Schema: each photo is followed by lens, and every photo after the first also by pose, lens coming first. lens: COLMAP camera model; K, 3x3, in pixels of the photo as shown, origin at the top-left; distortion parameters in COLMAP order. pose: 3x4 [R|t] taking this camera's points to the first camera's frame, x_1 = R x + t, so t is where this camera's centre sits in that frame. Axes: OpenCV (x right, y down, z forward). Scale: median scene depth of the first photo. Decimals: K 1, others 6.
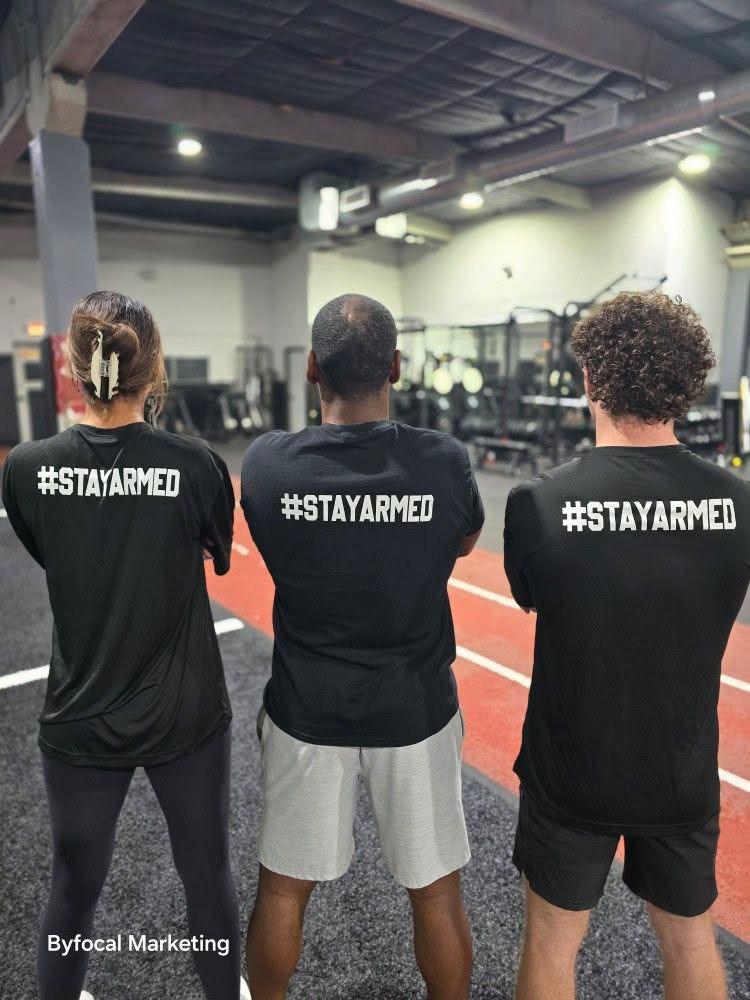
lens RADIAL K [[660.6, 0, 375.0], [0, 660.6, 500.0], [0, 0, 1]] dist [0.040833, 0.000391]
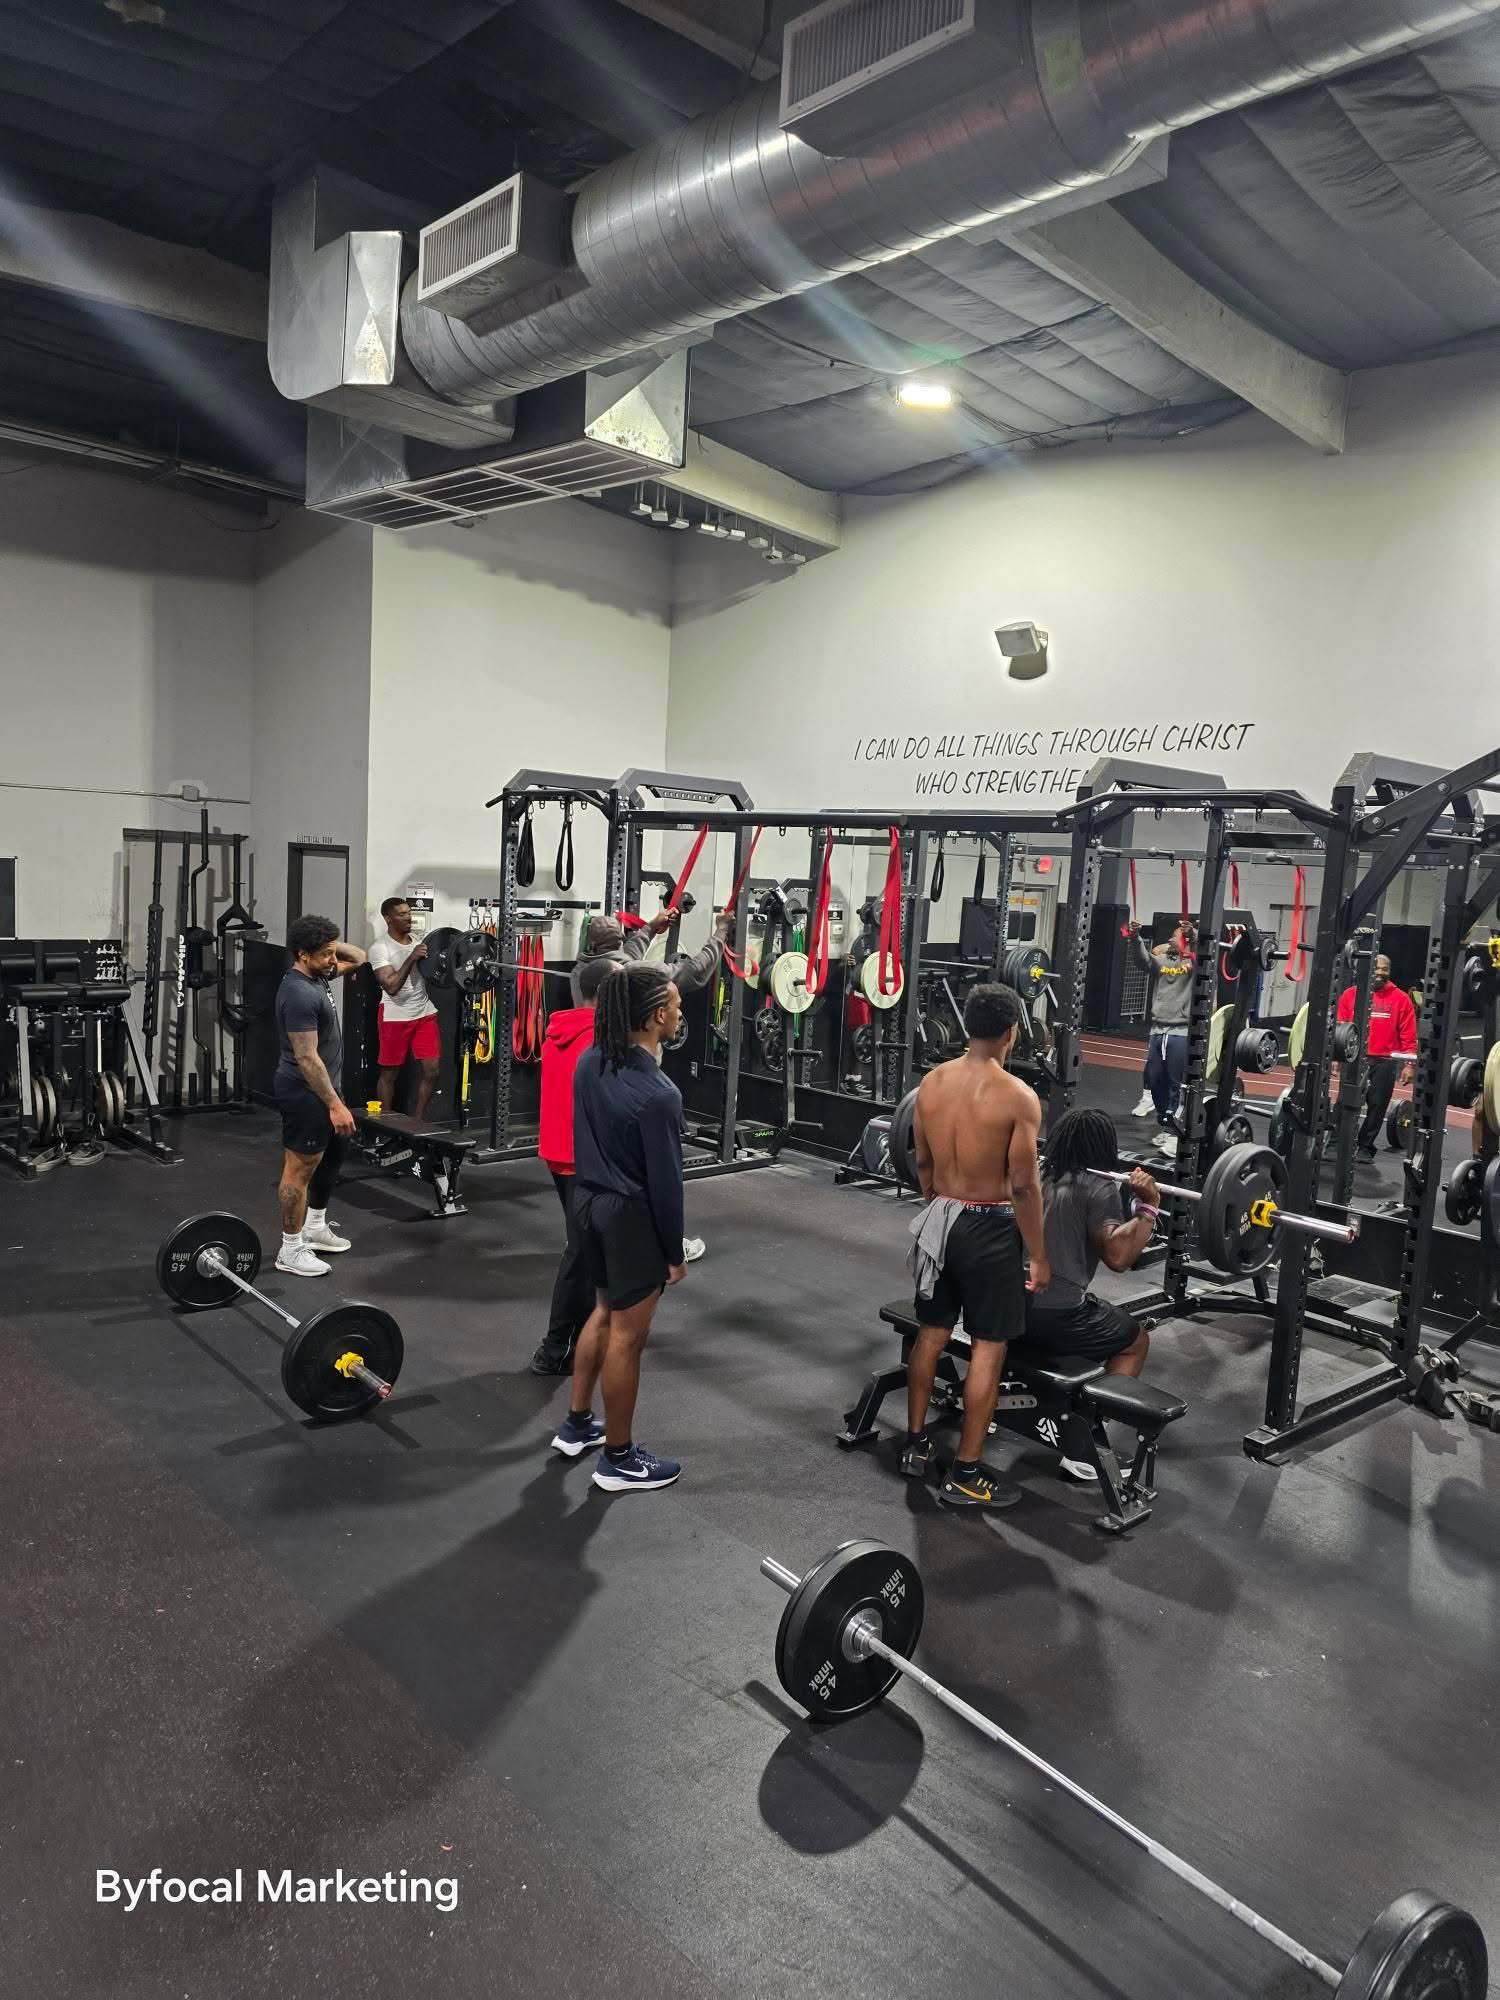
lens RADIAL K [[1400.4, 0, 750.0], [0, 1400.4, 1000.0], [0, 0, 1]] dist [0.000687, -0.000008]
pose [[0.994548, 0.052290, 0.090217, 0.027948], [-0.042322, 0.993134, -0.109062, -0.114360], [-0.095300, 0.104650, 0.989932, 0.418347]]
